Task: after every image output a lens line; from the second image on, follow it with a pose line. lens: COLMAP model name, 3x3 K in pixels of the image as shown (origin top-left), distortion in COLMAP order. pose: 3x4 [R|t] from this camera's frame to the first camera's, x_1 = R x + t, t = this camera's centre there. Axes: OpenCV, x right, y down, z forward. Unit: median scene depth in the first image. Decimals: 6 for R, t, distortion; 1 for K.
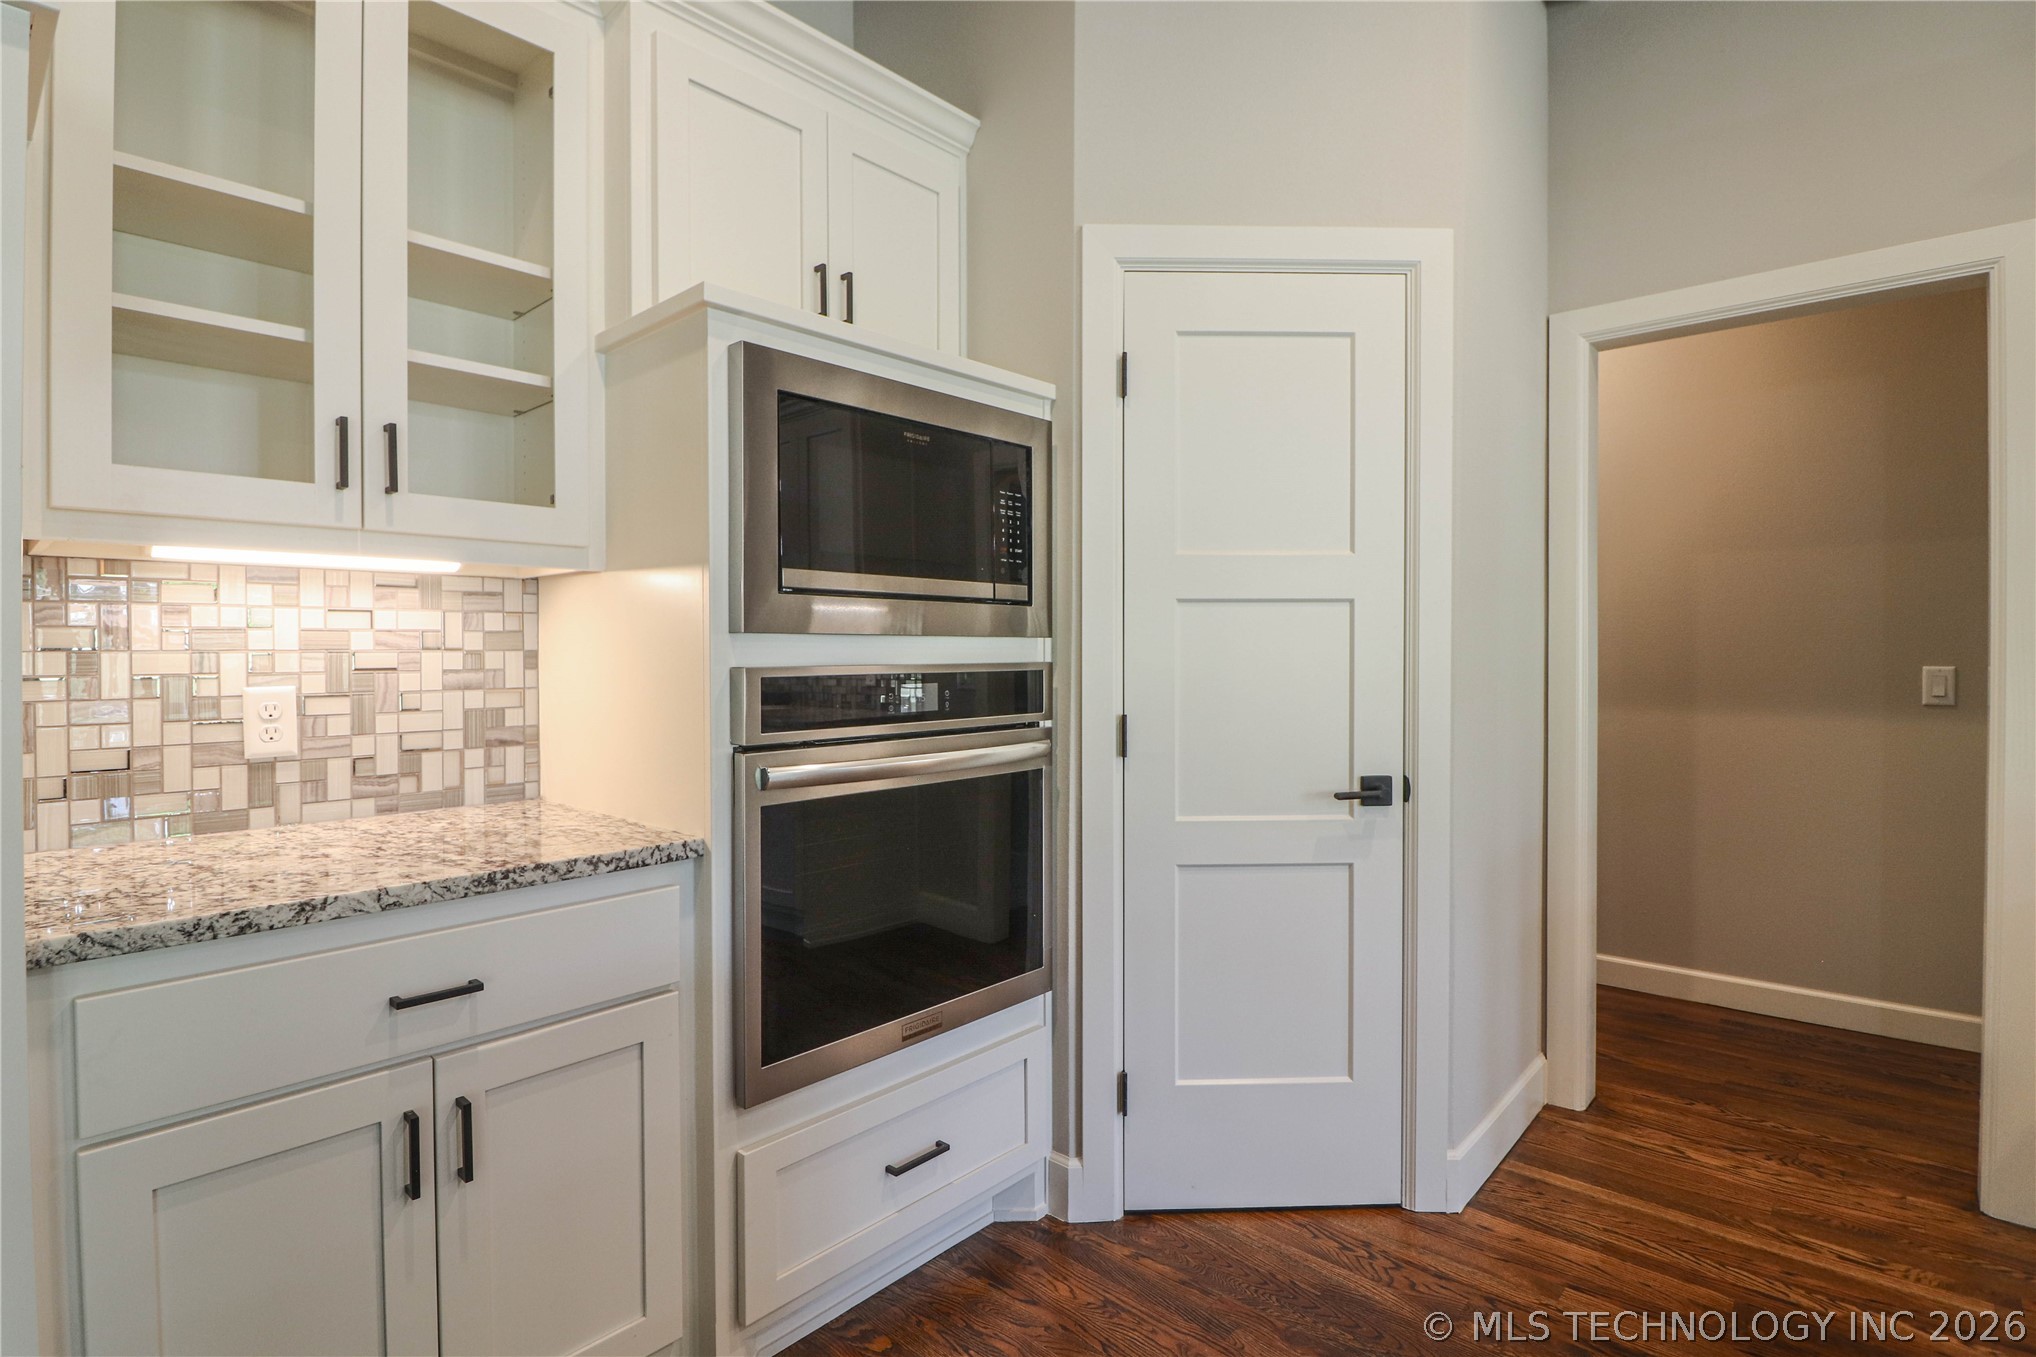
lens RADIAL K [[1019.4, 0, 1005.2], [0, 1019.4, 675.0], [0, 0, 1]] dist [-0.008672, -0.006681]
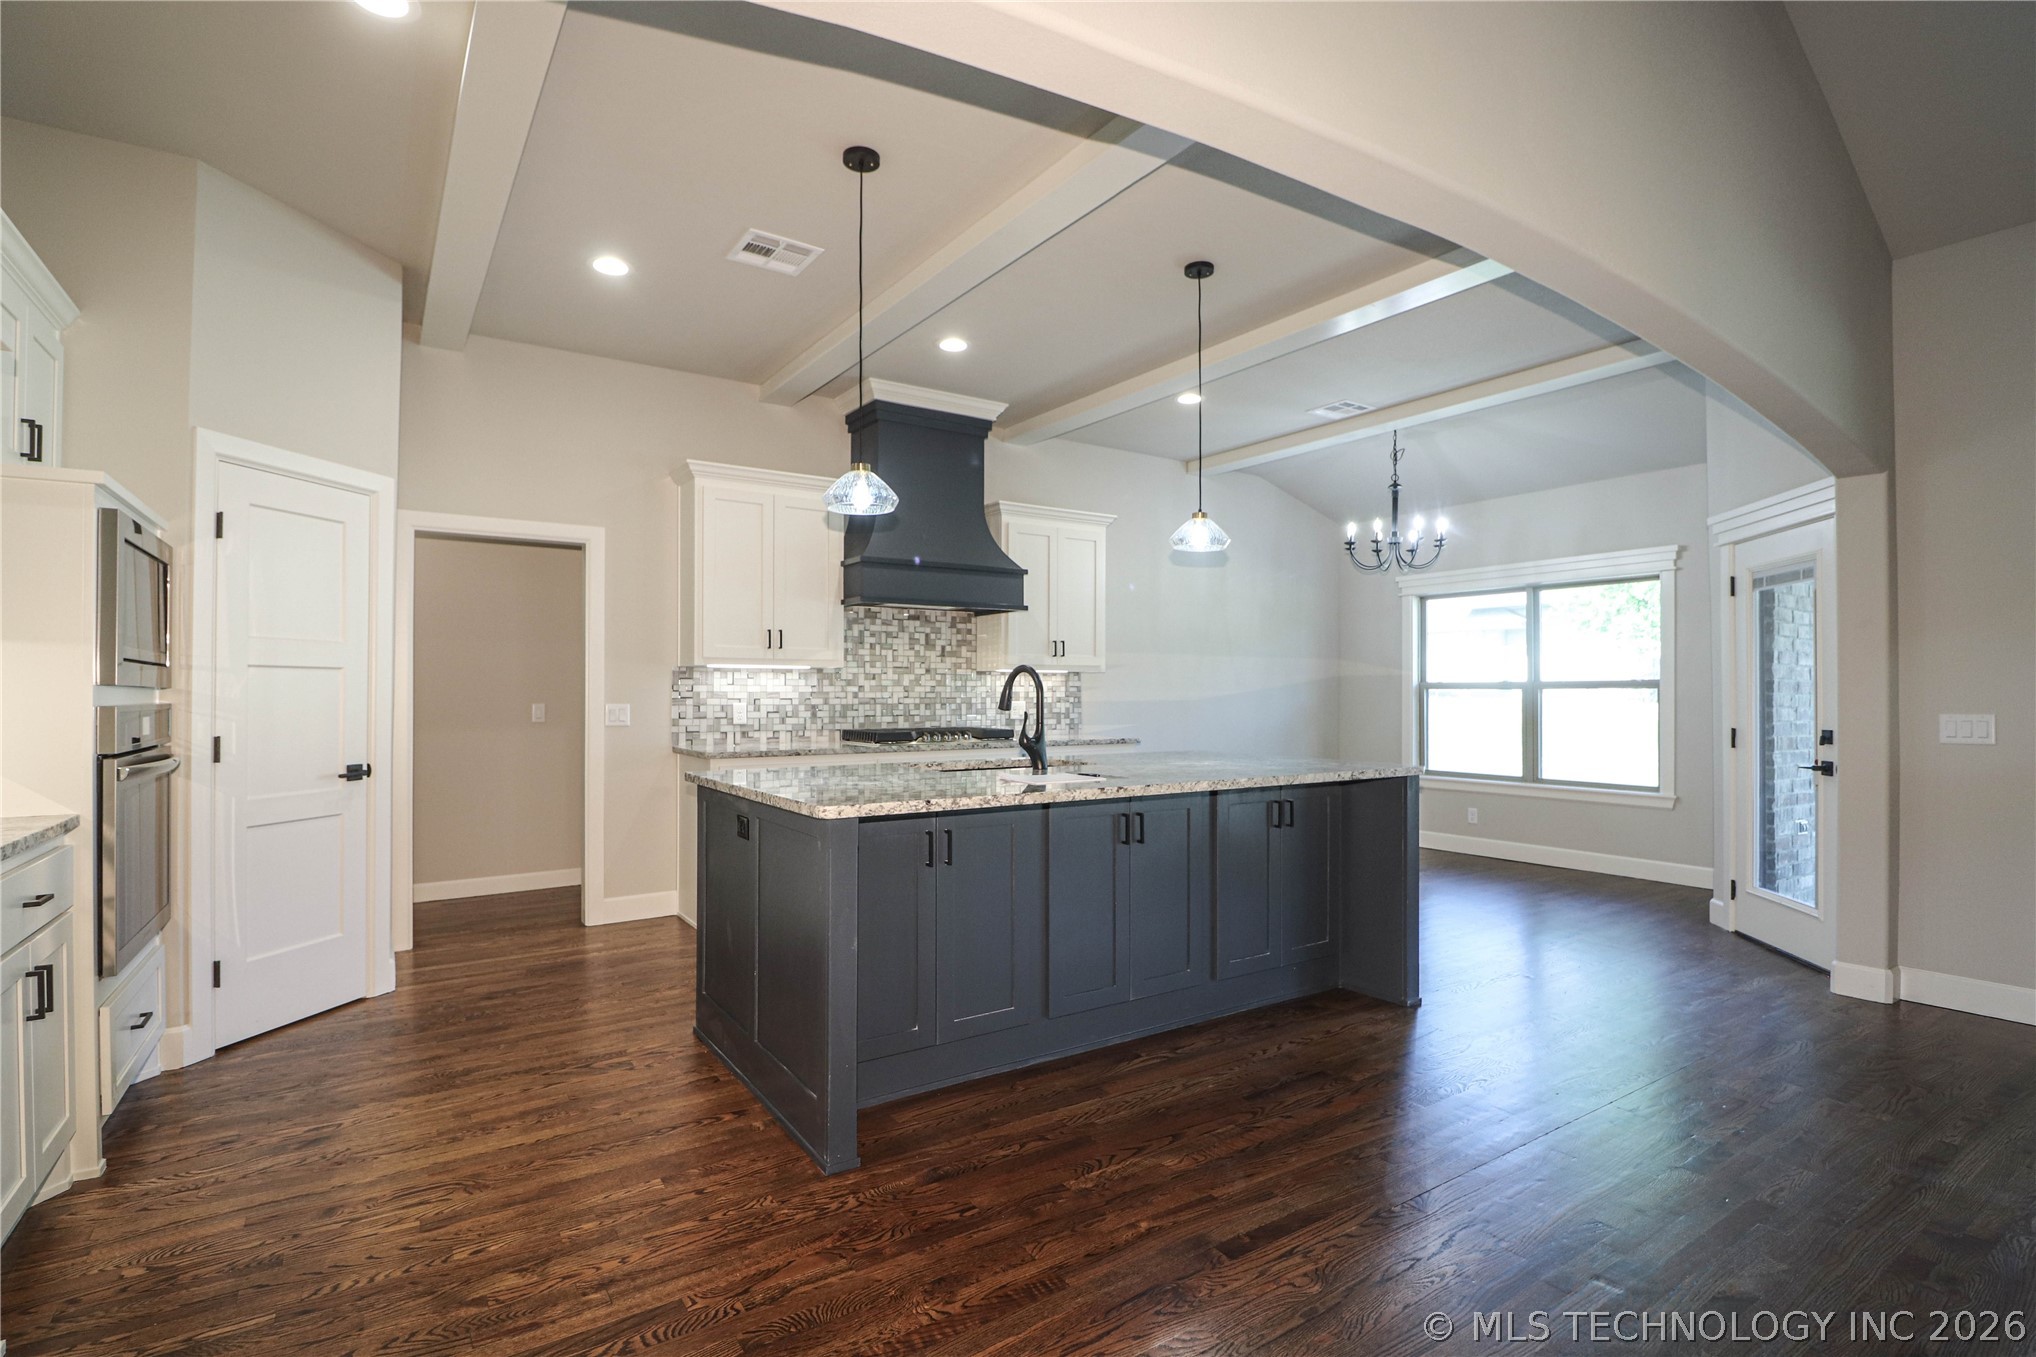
lens RADIAL K [[998.2, 0, 1004.8], [0, 998.2, 688.1], [0, 0, 1]] dist [-0.001223, -0.011241]
pose [[0.254257, 0.006197, 0.967117, -1.120742], [0.017474, 0.999787, -0.011000, 0.003181], [-0.966979, 0.019696, 0.254095, -0.620862]]
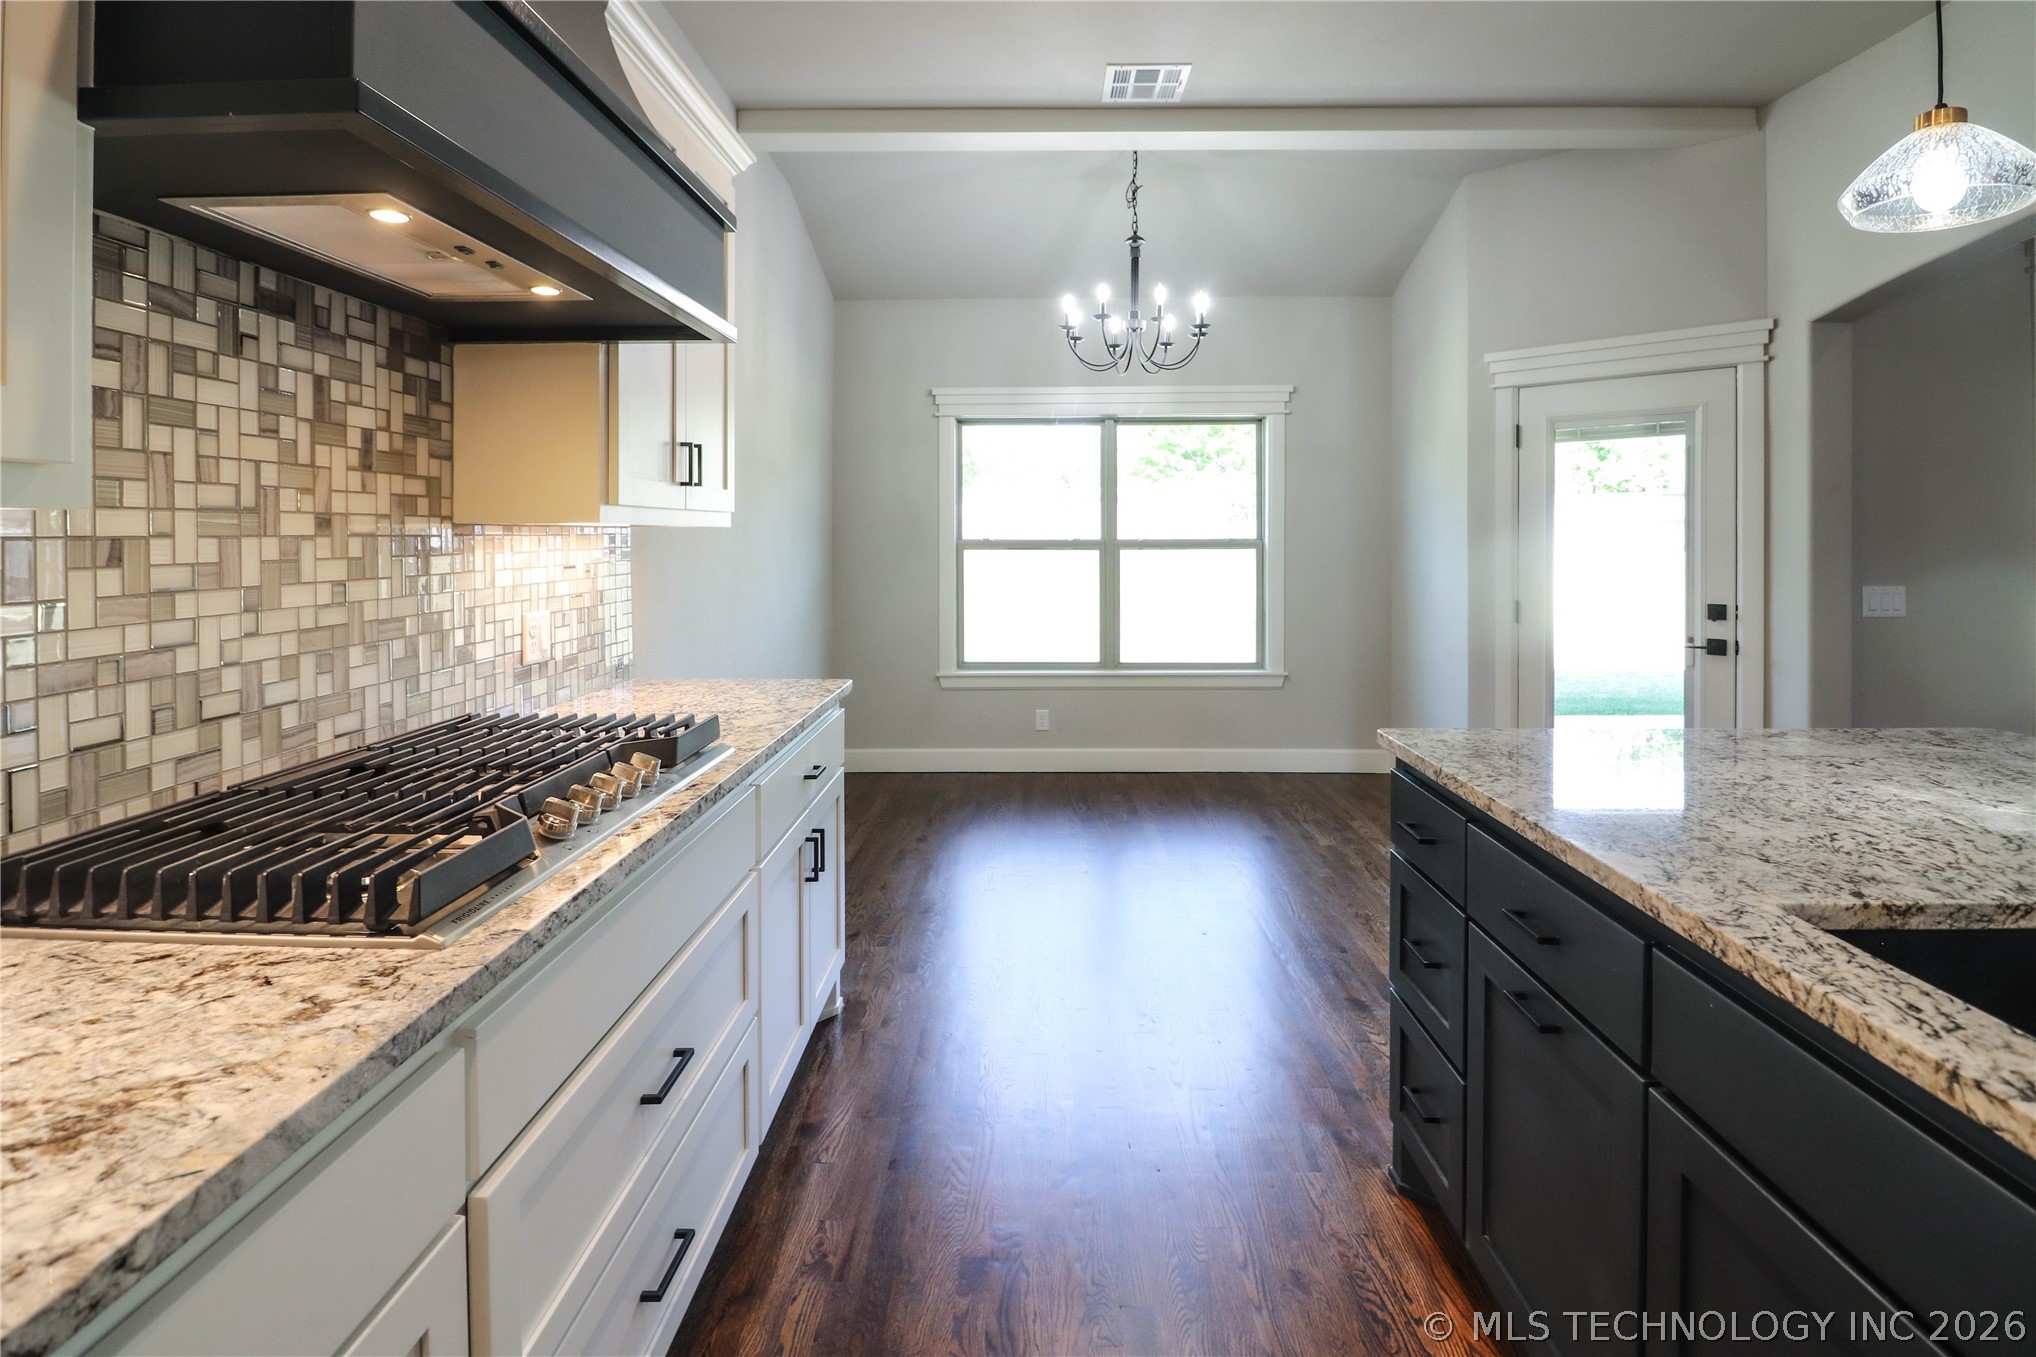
lens RADIAL K [[998.2, 0, 991.2], [0, 998.2, 541.9], [0, 0, 1]] dist [-0.001223, -0.011241]
pose [[-0.643067, -0.003289, 0.765803, 0.793952], [0.017929, 0.999652, 0.019349, -0.076628], [-0.765600, 0.026172, -0.642785, 0.459417]]
